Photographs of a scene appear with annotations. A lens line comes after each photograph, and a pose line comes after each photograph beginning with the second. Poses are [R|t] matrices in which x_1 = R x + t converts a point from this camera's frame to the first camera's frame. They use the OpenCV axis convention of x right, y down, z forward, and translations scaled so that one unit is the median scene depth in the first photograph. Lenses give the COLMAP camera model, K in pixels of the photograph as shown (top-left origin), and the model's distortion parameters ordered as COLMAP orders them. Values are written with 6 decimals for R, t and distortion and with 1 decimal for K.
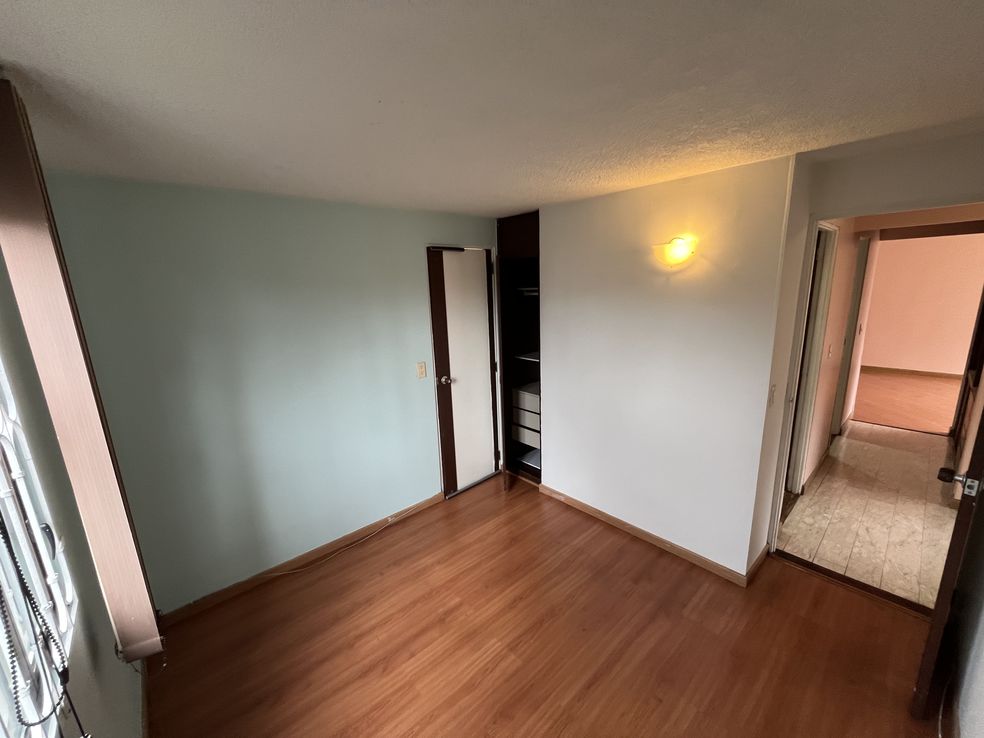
lens RADIAL K [[395.5, 0, 488.5], [0, 395.5, 369.7], [0, 0, 1]] dist [-0.002372, -0.000636]
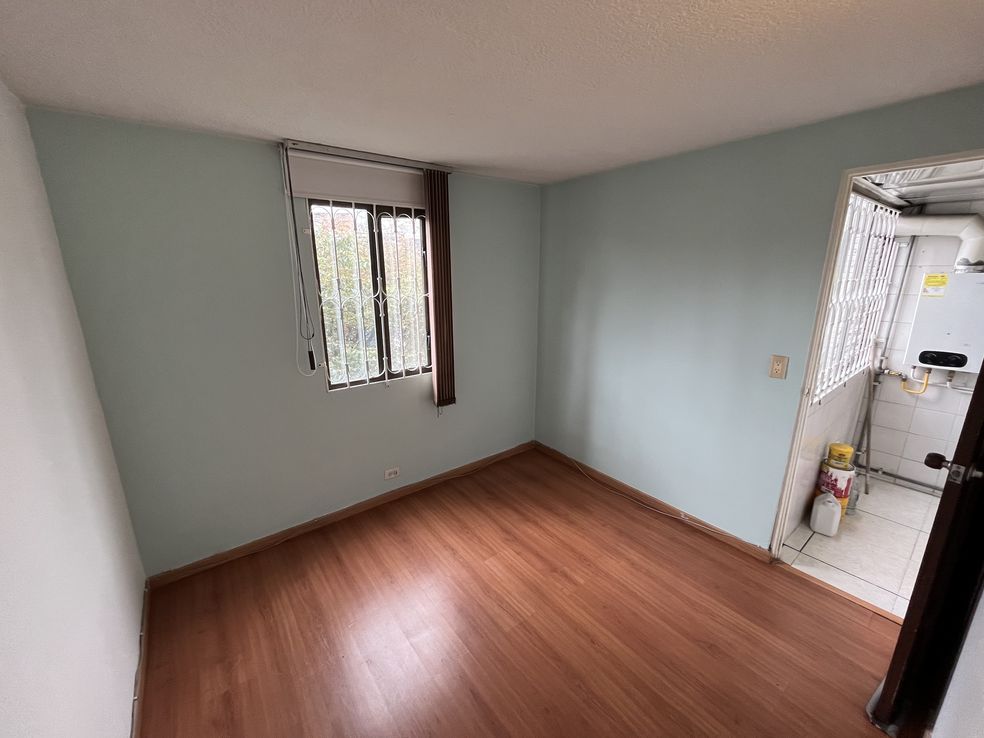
lens RADIAL K [[395.5, 0, 488.5], [0, 395.5, 369.7], [0, 0, 1]] dist [-0.002372, -0.000636]
pose [[-0.074727, 0.280605, -0.956910, 0.747247], [-0.201184, 0.935619, 0.290073, -0.130688], [0.976699, 0.214191, -0.013463, 0.729144]]
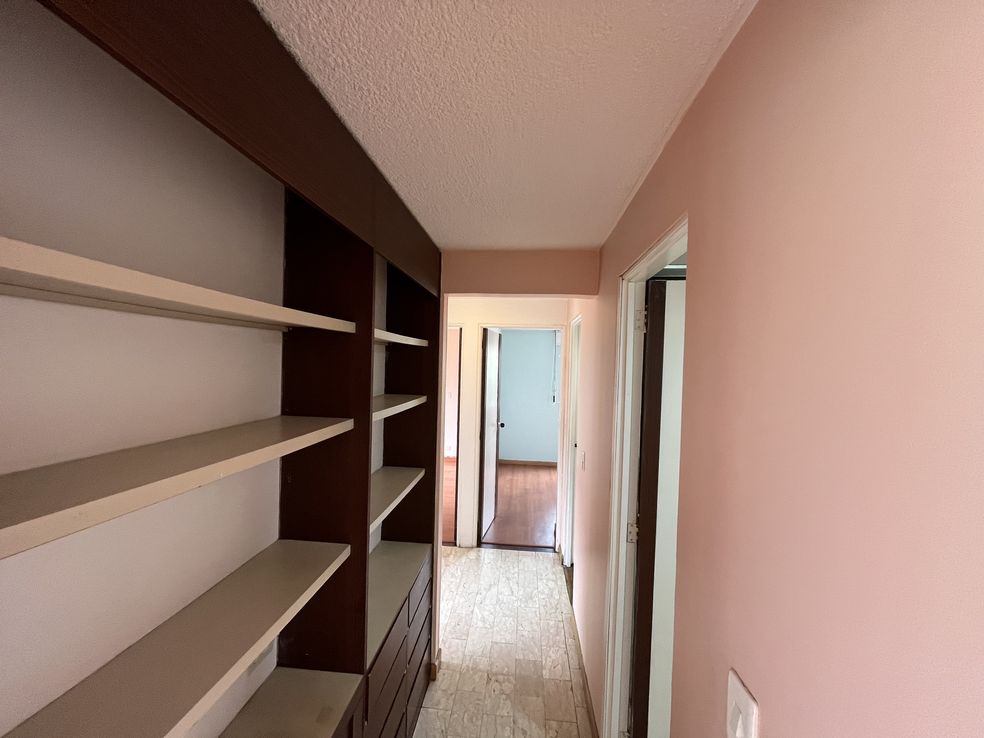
lens RADIAL K [[395.5, 0, 488.5], [0, 395.5, 369.7], [0, 0, 1]] dist [-0.002372, -0.000636]
pose [[-0.730670, 0.026560, -0.682214, 2.216885], [-0.145492, 0.970233, 0.193598, -0.488390], [0.667049, 0.240713, -0.705055, 2.015825]]
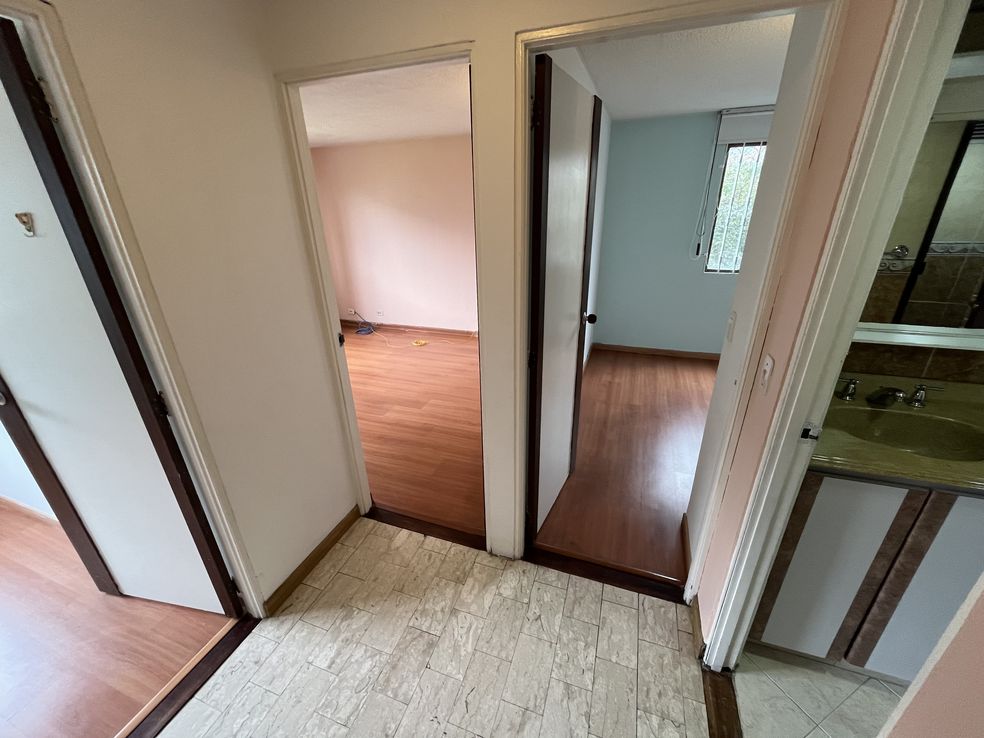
lens RADIAL K [[395.5, 0, 488.5], [0, 395.5, 369.7], [0, 0, 1]] dist [-0.002372, -0.000636]
pose [[-0.879524, 0.237577, -0.412303, 1.447735], [-0.046177, 0.819748, 0.570860, -0.277094], [0.473608, 0.521124, -0.710018, 1.342995]]
